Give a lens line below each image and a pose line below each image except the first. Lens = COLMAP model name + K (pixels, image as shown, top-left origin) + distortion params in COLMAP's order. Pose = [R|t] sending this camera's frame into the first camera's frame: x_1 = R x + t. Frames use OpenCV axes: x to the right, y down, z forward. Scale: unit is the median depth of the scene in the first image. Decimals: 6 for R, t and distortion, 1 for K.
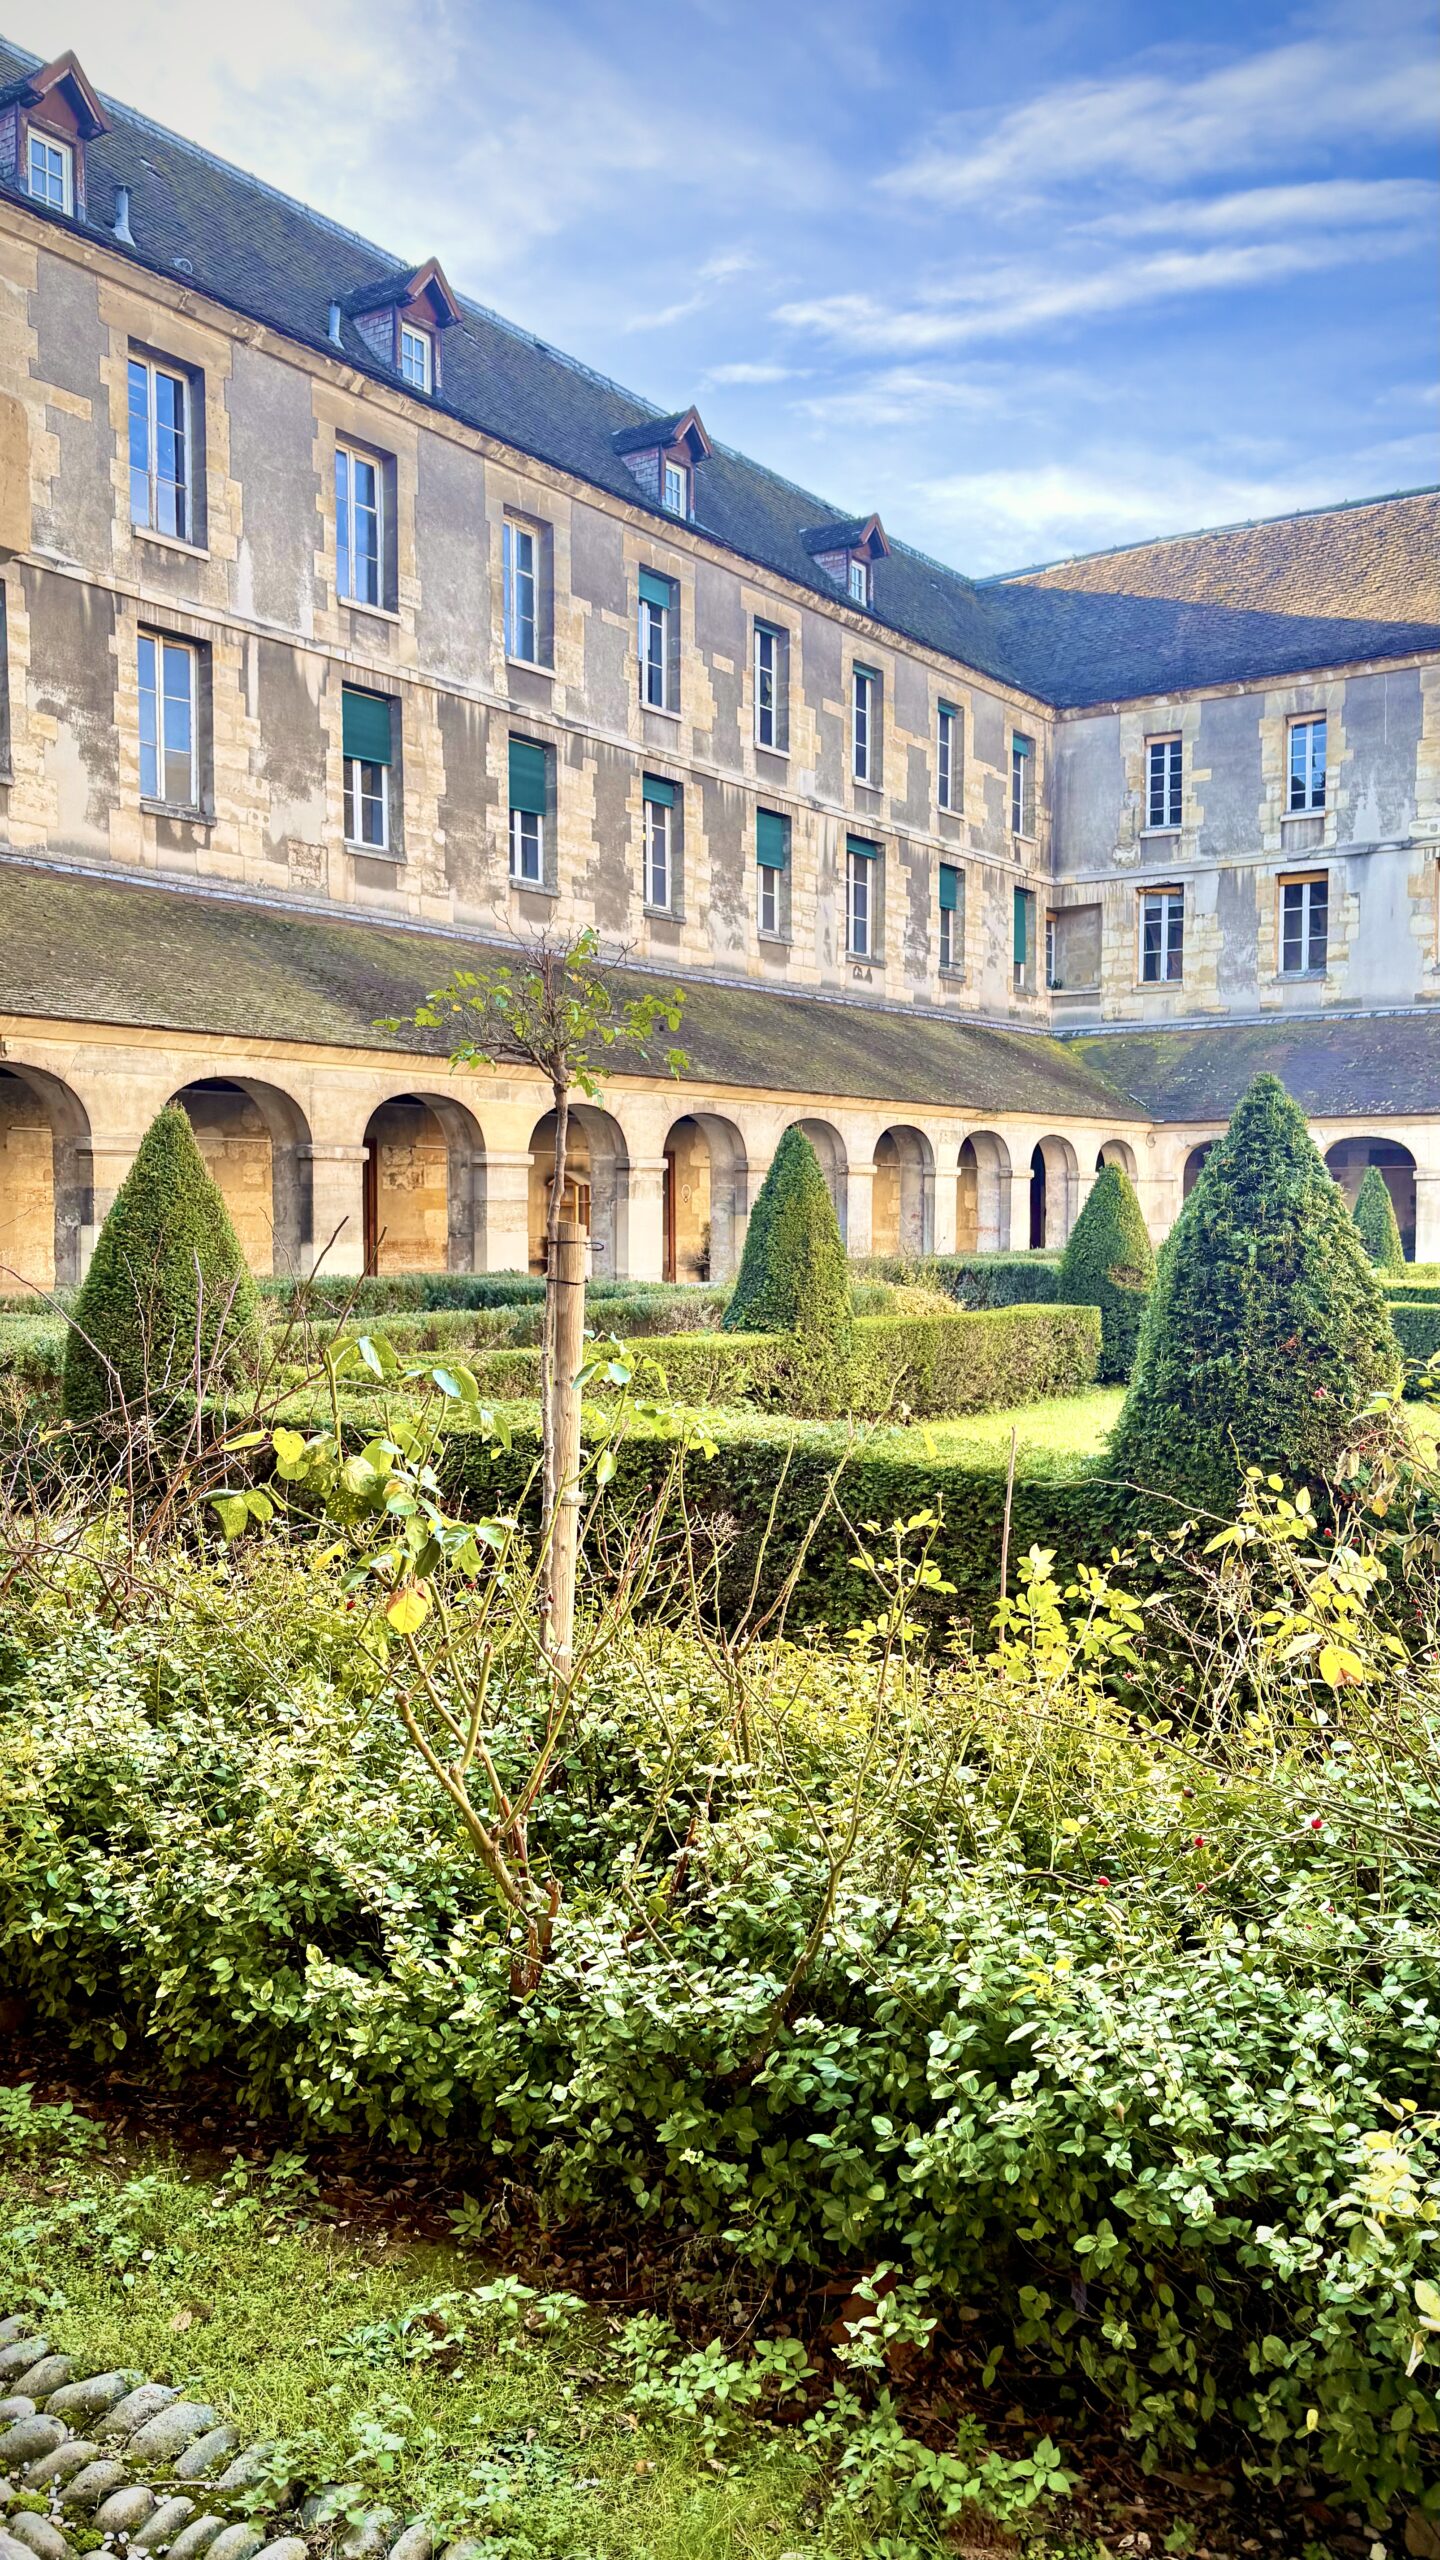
lens RADIAL K [[1929.9, 0, 698.7], [0, 1929.9, 1279.0], [0, 0, 1]] dist [0.016188, -0.010715]
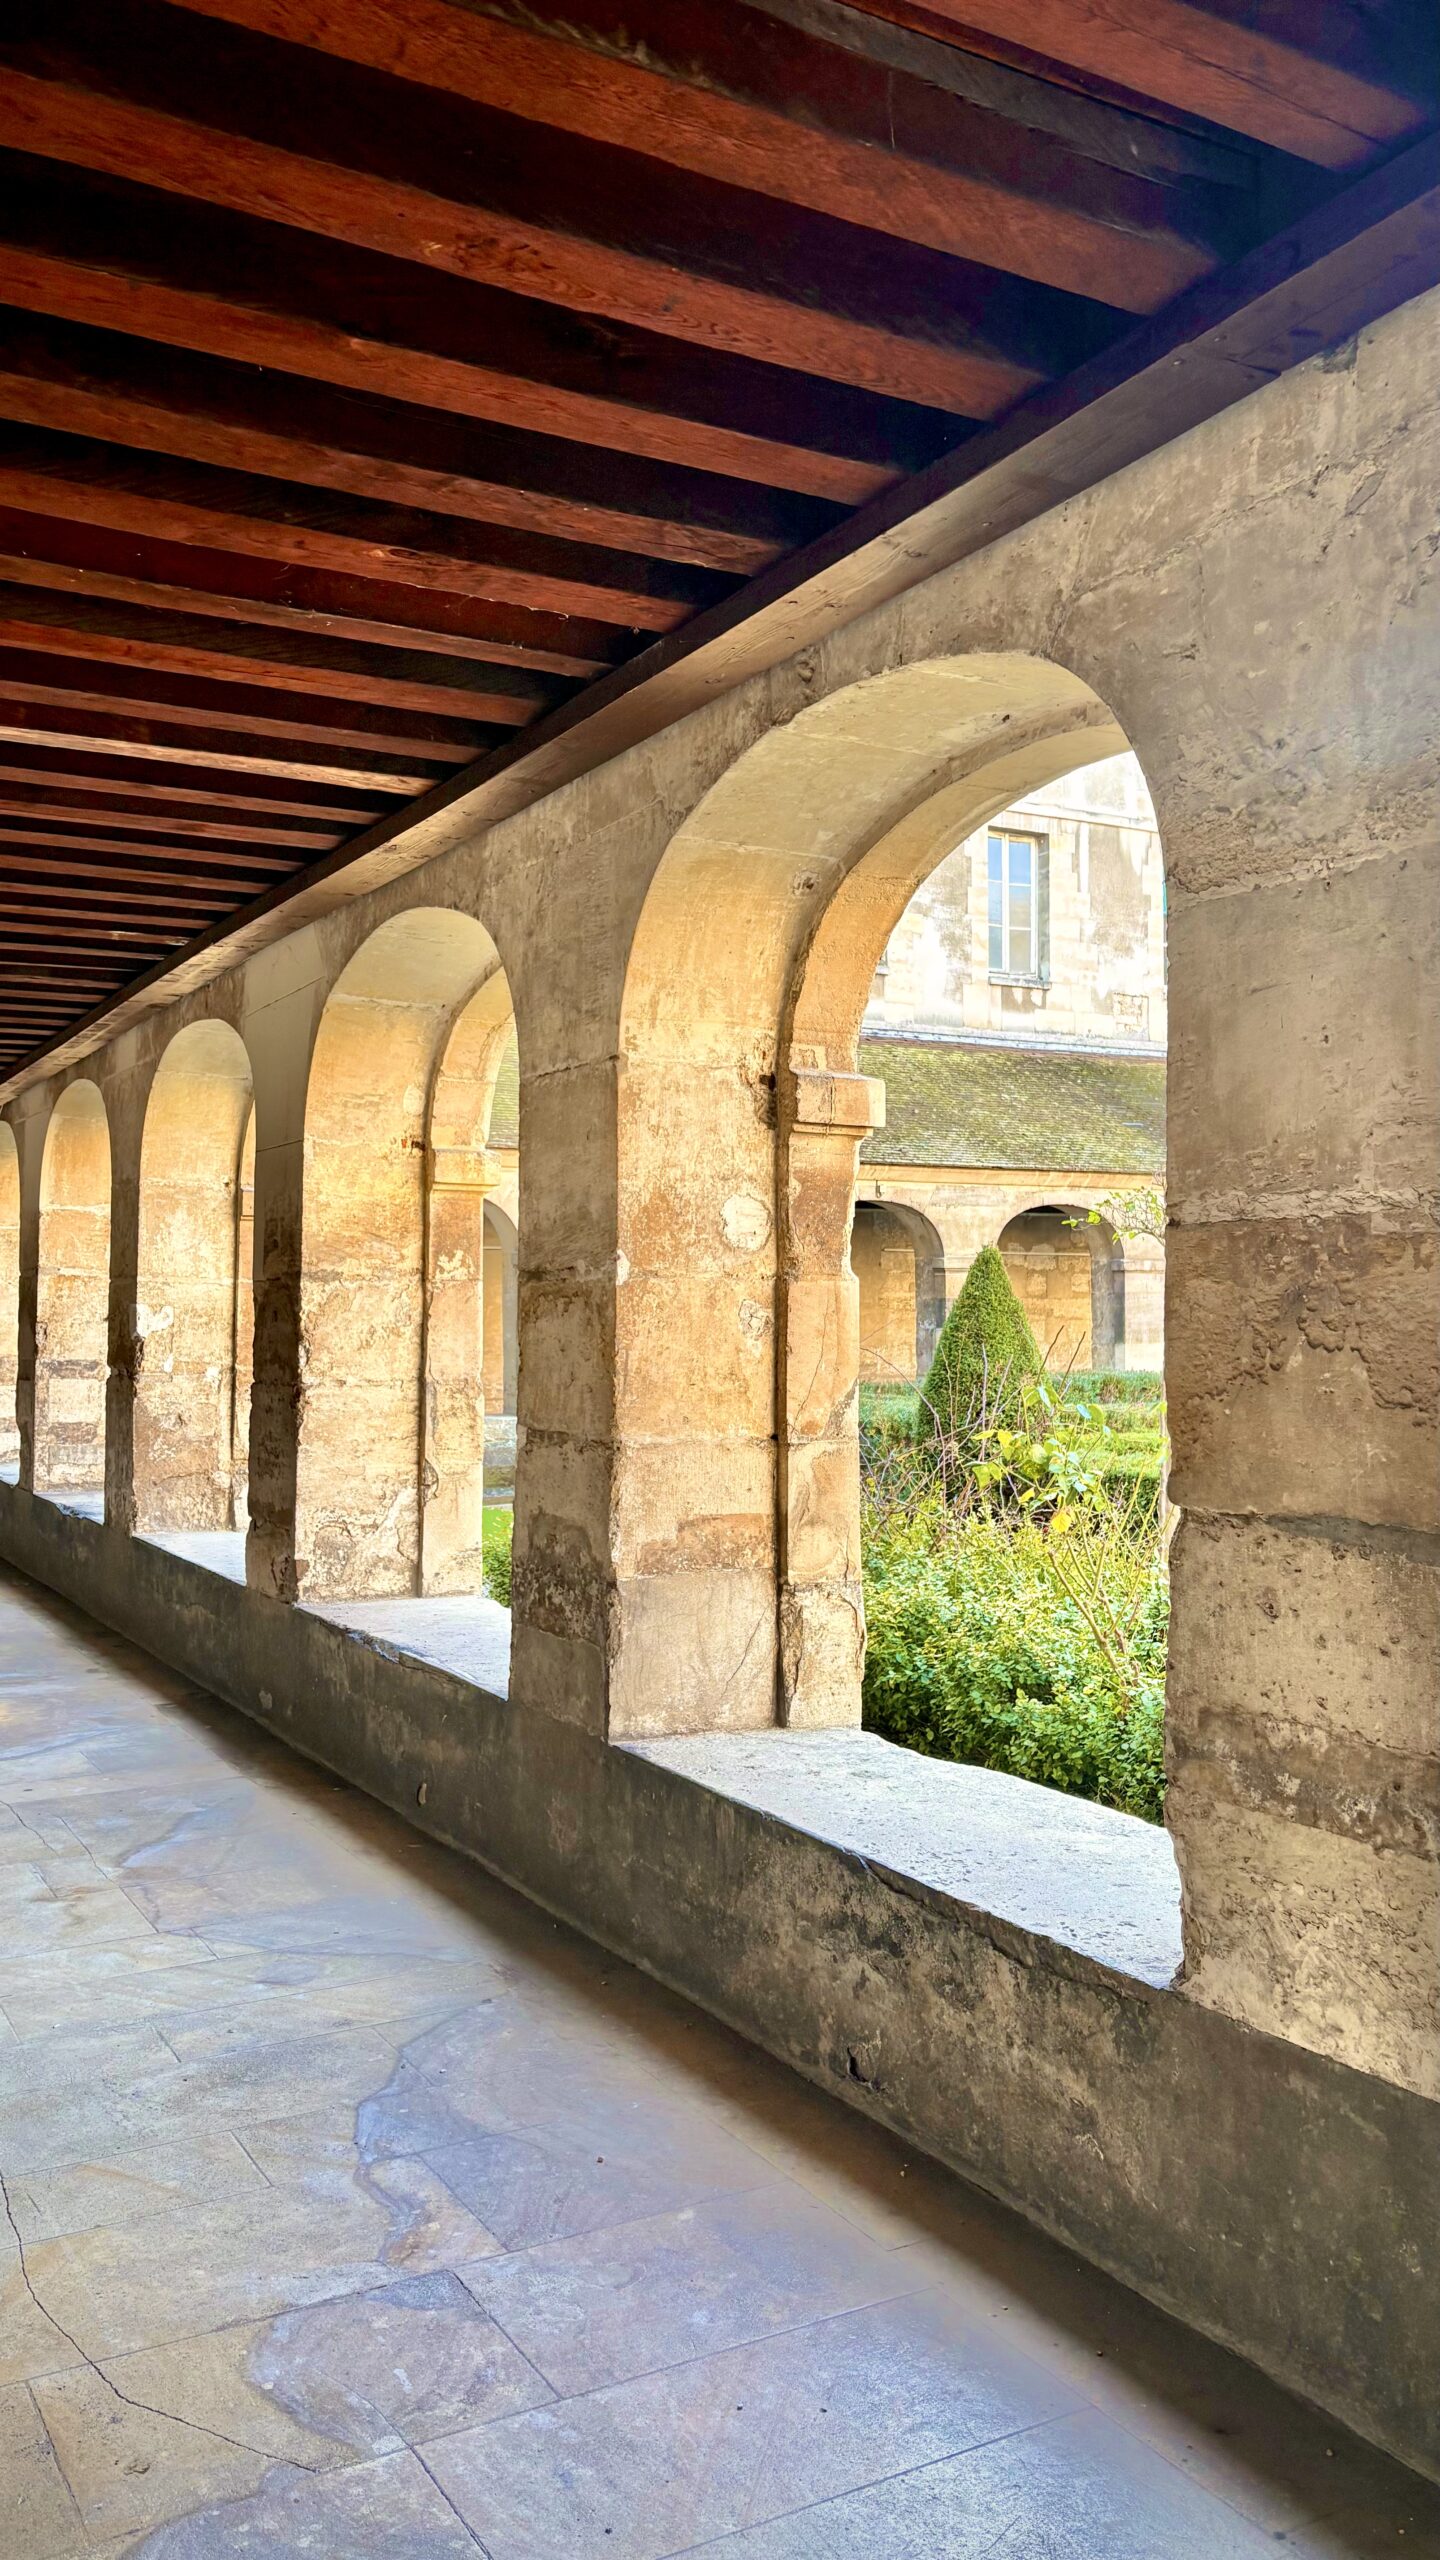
lens RADIAL K [[1929.9, 0, 695.8], [0, 1929.9, 1301.8], [0, 0, 1]] dist [0.016188, -0.010715]
pose [[0.905252, -0.004835, -0.424849, 0.048376], [-0.012155, 0.999231, -0.037270, 0.002629], [0.424702, 0.038903, 0.904497, -0.134845]]
